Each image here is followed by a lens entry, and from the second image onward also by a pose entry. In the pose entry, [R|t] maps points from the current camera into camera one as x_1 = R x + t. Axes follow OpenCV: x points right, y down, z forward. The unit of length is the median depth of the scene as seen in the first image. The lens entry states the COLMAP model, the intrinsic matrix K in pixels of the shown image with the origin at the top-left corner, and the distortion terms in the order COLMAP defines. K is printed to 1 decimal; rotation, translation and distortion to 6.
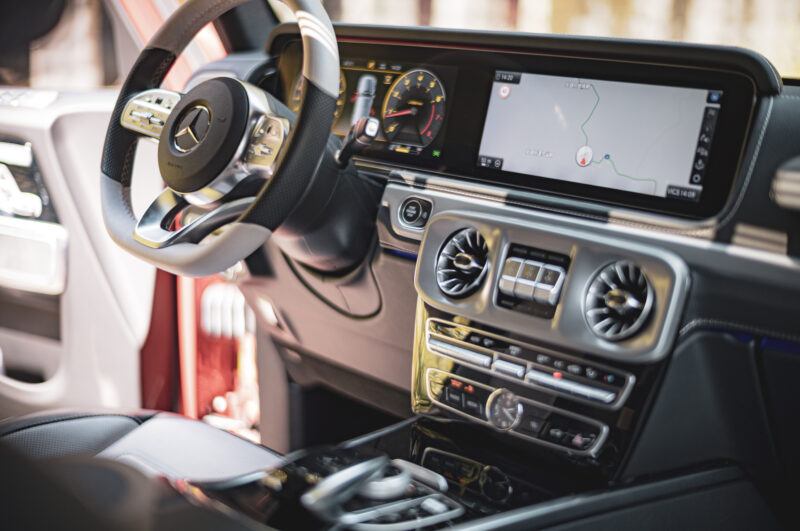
lens RADIAL K [[1227.3, 0, 400.0], [0, 1227.3, 265.5], [0, 0, 1]] dist [-0.120144, -0.001902]
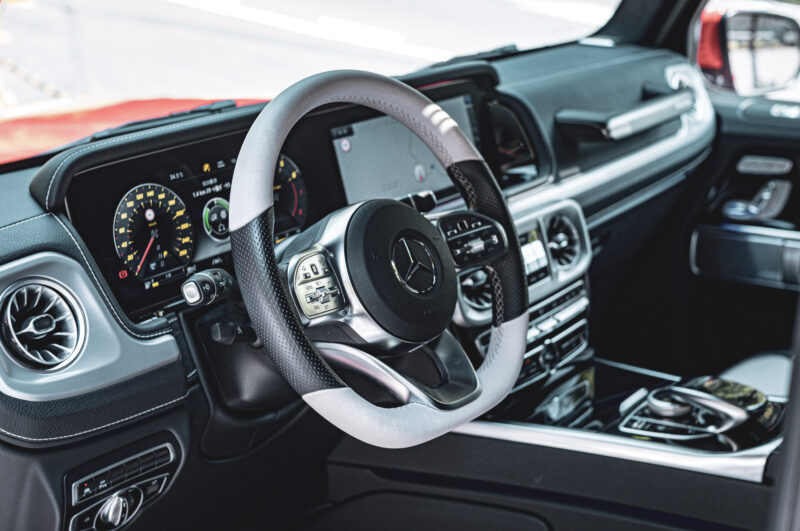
lens RADIAL K [[1156.9, 0, 400.0], [0, 1156.9, 265.5], [0, 0, 1]] dist [-0.046775, 0.438096]
pose [[-0.153359, -0.305747, 0.939681, -0.983502], [0.248634, 0.908398, 0.336146, -0.409407], [-0.956380, 0.285188, -0.063292, 1.151044]]
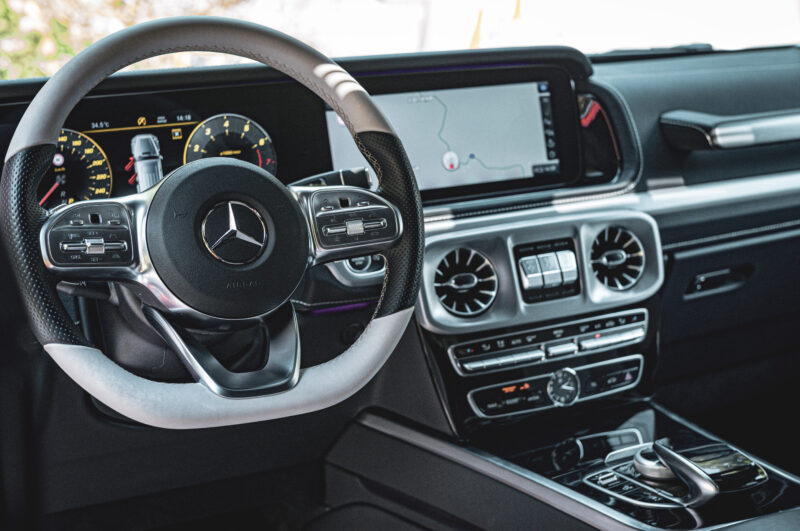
lens RADIAL K [[1156.9, 0, 400.0], [0, 1156.9, 265.5], [0, 0, 1]] dist [-0.046775, 0.438096]
pose [[0.280057, -0.270000, 0.921232, -0.862346], [0.241742, 0.948544, 0.204514, -0.229642], [-0.929047, 0.165425, 0.330917, 0.737160]]
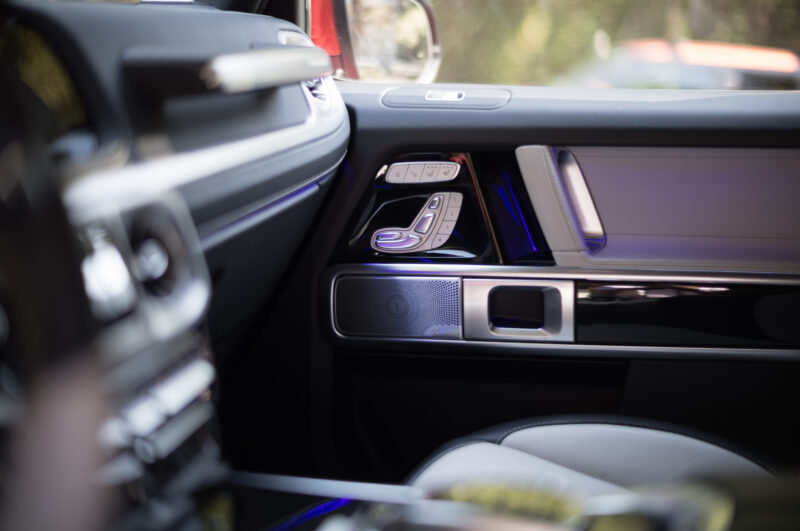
lens RADIAL K [[1156.9, 0, 400.0], [0, 1156.9, 265.5], [0, 0, 1]] dist [-0.046775, 0.438096]
pose [[-0.530530, -0.185698, 0.827076, -0.452932], [0.176353, 0.930180, 0.321969, -0.157519], [-0.829118, 0.316671, -0.460741, 1.086222]]
